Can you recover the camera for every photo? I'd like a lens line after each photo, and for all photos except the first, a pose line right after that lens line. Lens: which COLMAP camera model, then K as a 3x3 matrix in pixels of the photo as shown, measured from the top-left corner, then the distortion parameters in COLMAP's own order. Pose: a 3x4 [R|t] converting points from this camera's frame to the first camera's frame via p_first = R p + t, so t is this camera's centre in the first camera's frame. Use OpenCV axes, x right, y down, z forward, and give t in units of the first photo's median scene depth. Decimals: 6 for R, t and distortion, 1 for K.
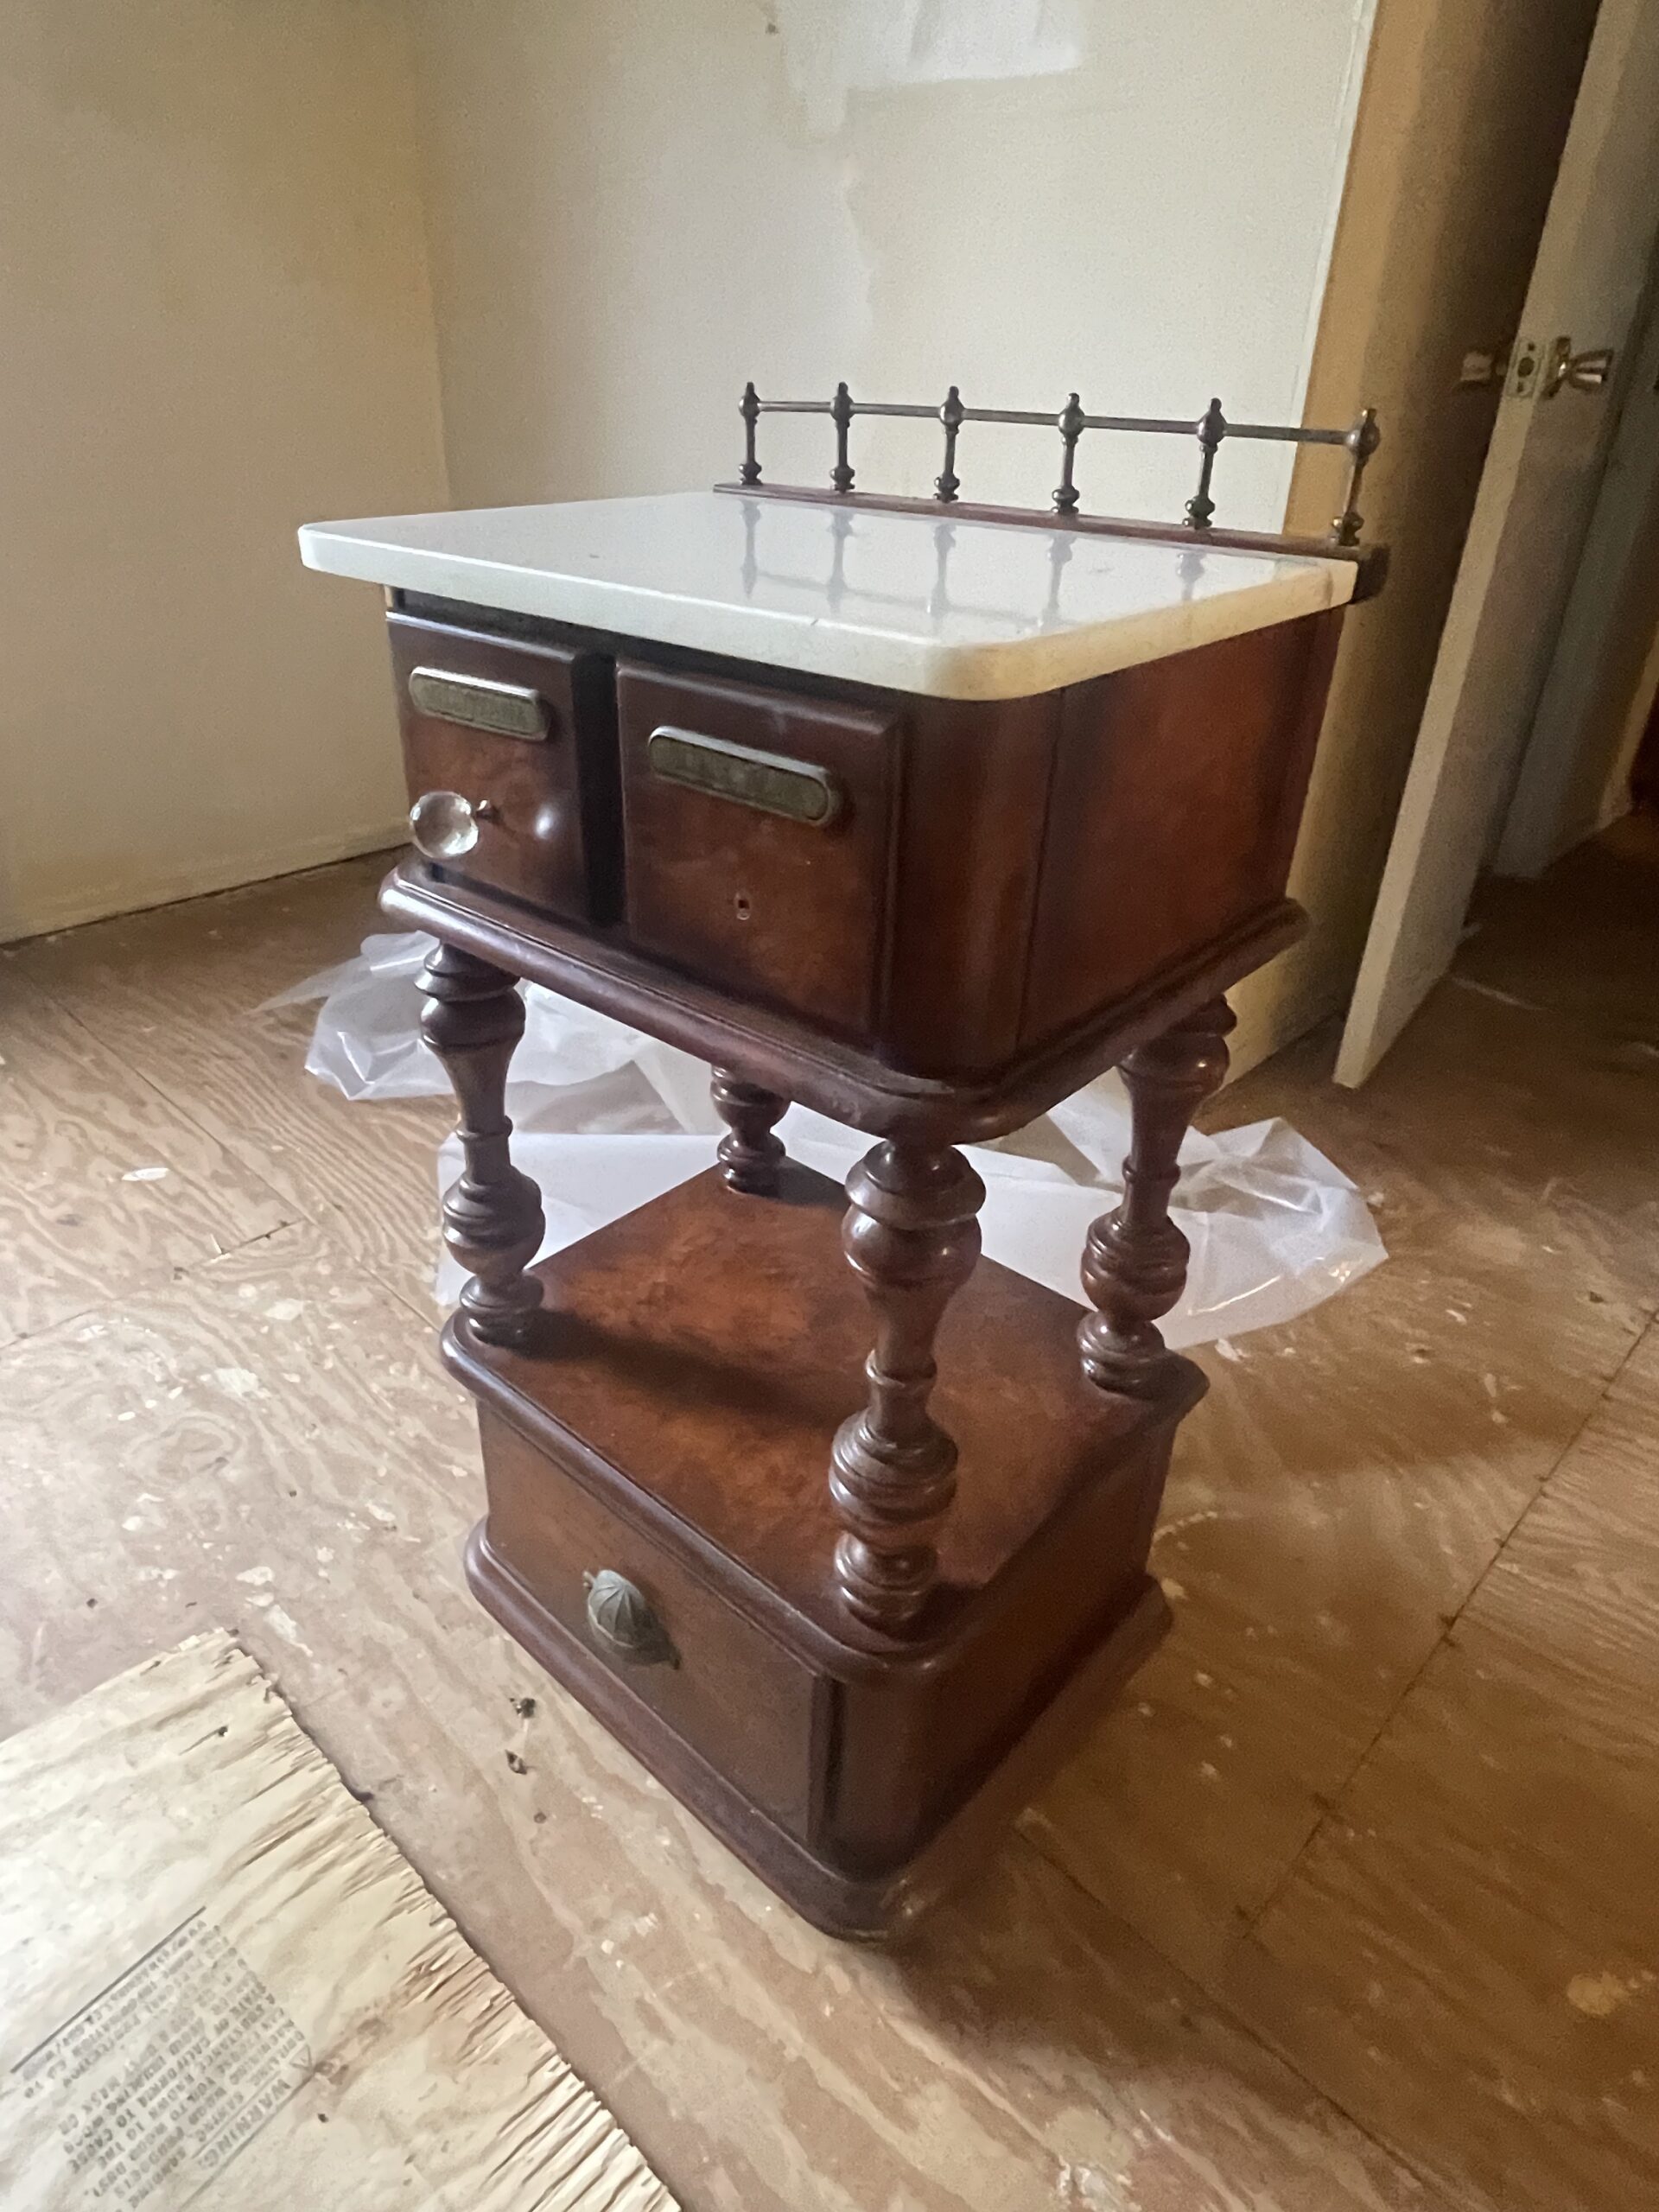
lens RADIAL K [[1293.2, 0, 824.0], [0, 1293.2, 1076.5], [0, 0, 1]] dist [-0.044611, 0.008693]
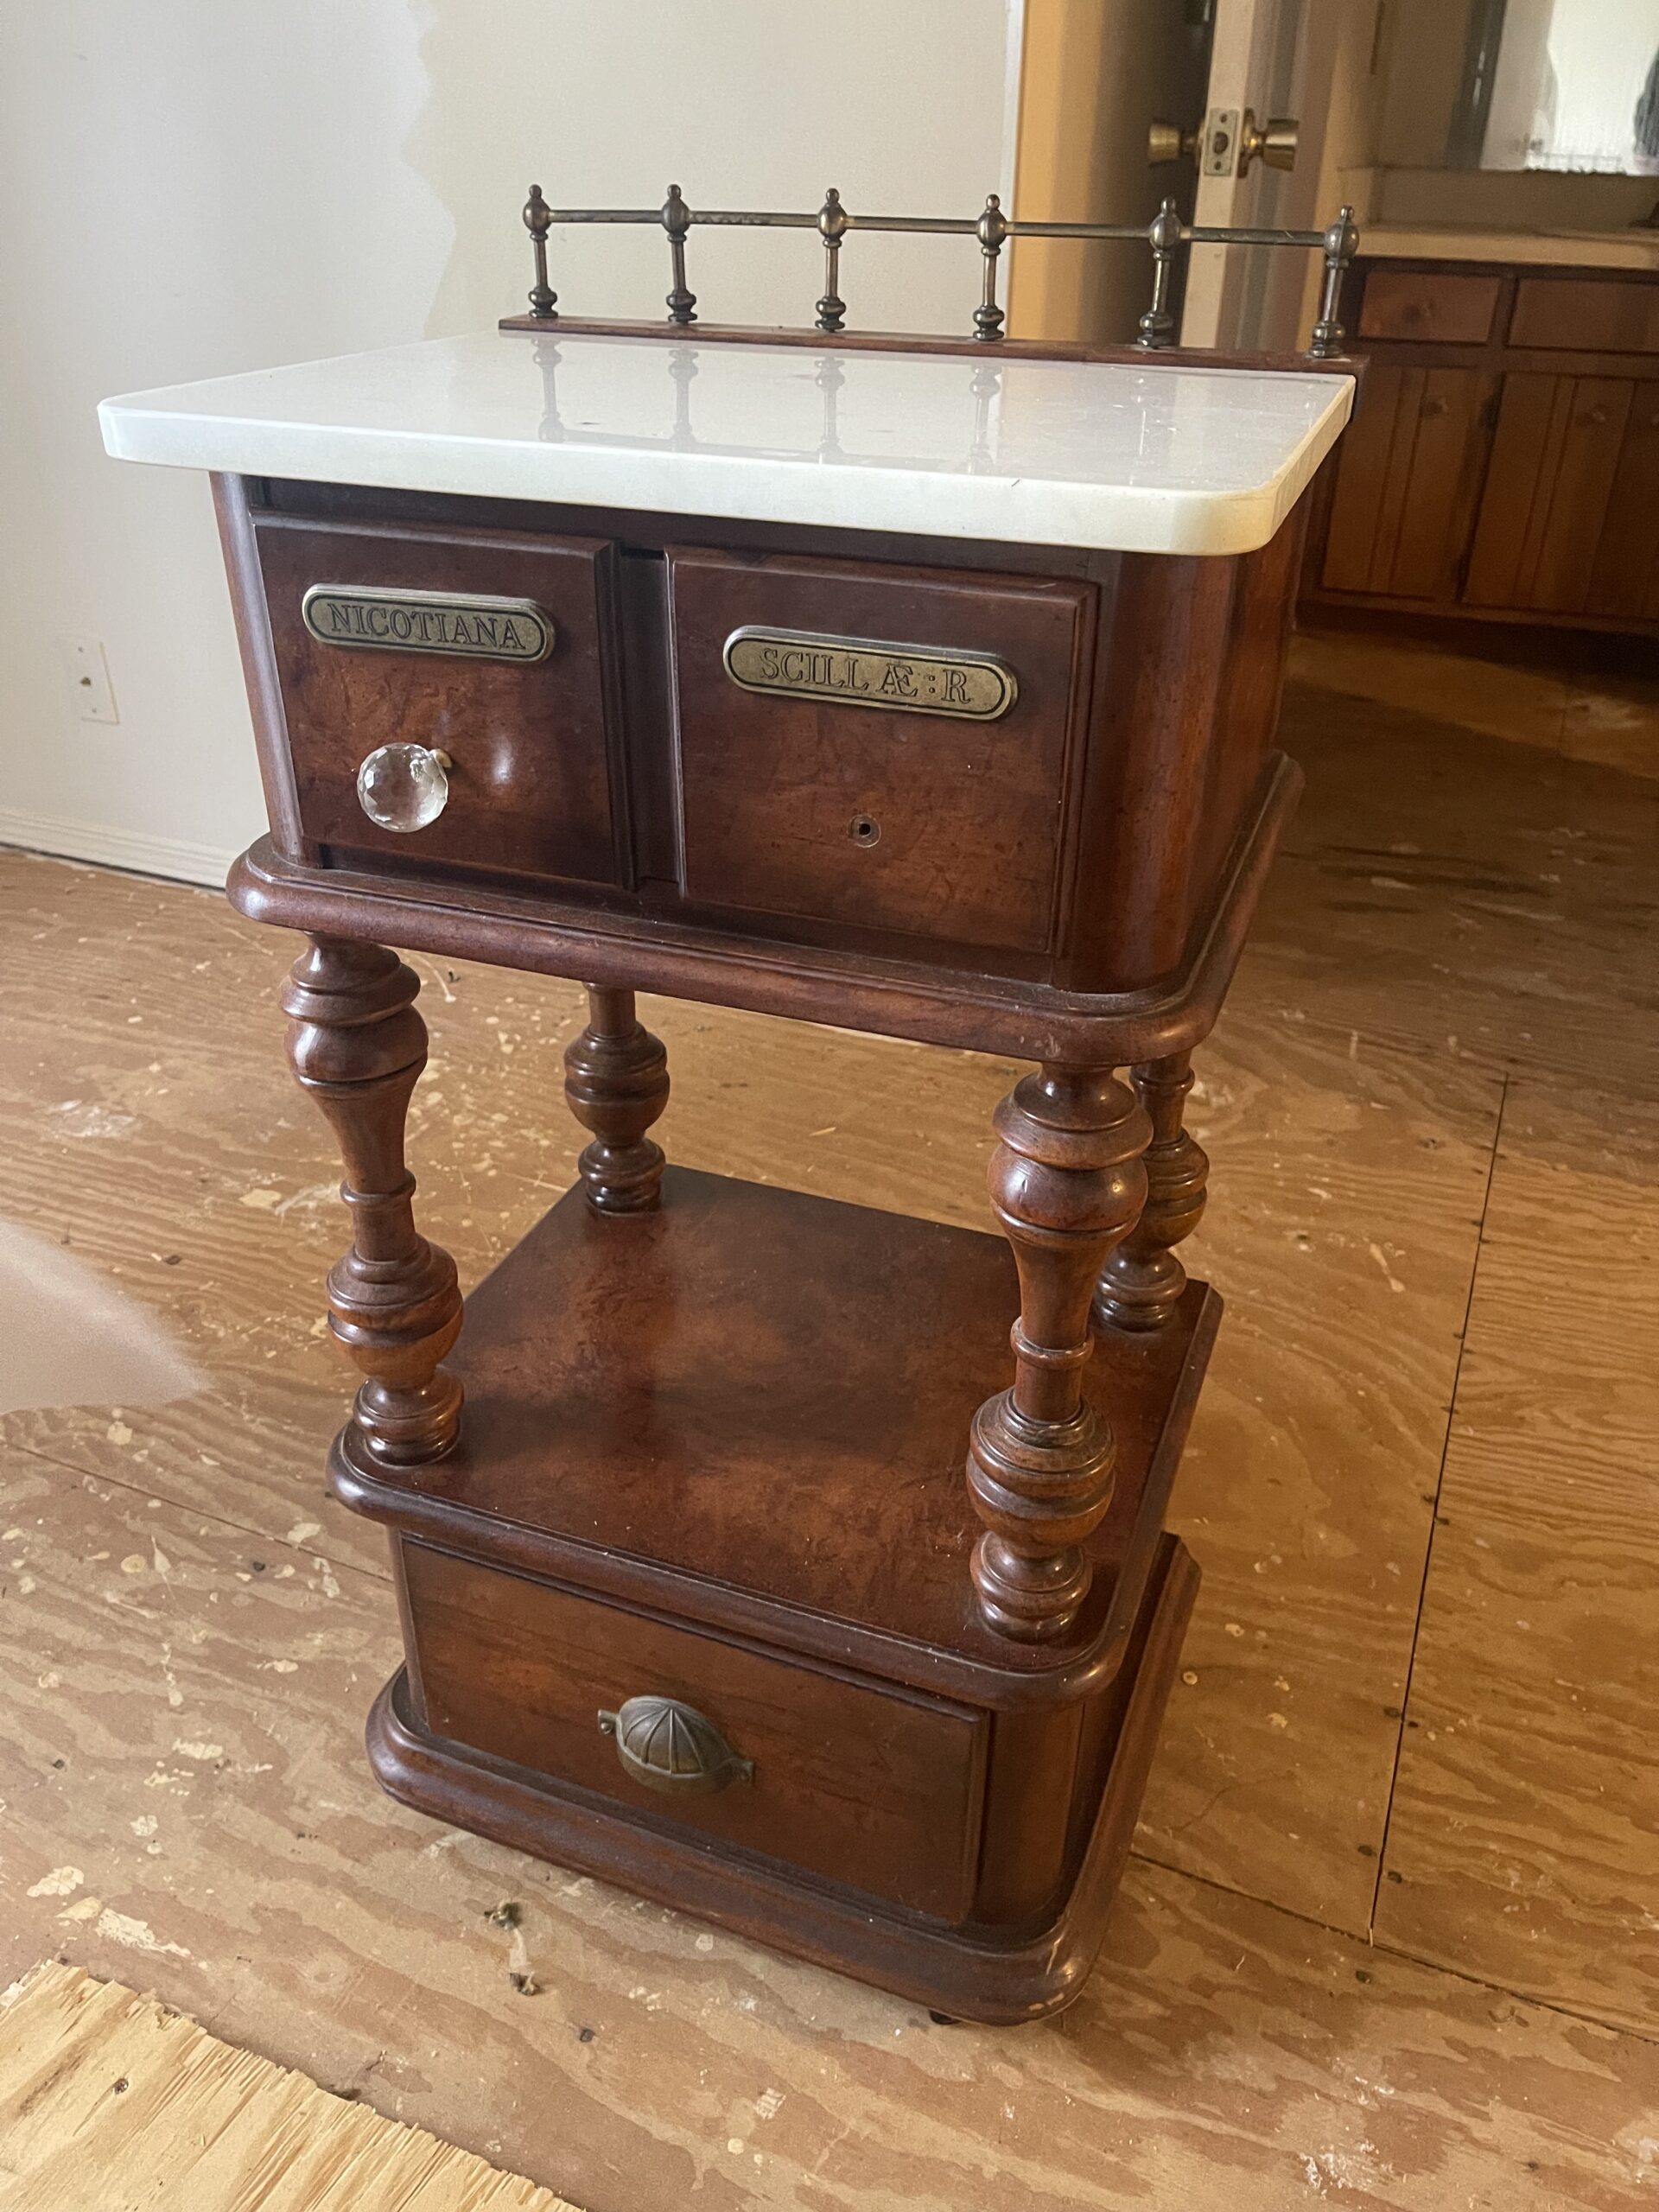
lens RADIAL K [[1615.1, 0, 829.5], [0, 1615.1, 1106.0], [0, 0, 1]] dist [0.042115, -0.105462]
pose [[0.930197, -0.192645, 0.312445, -0.298737], [0.182952, 0.981268, 0.060348, -0.015834], [-0.318218, 0.001027, 0.948017, 0.002327]]
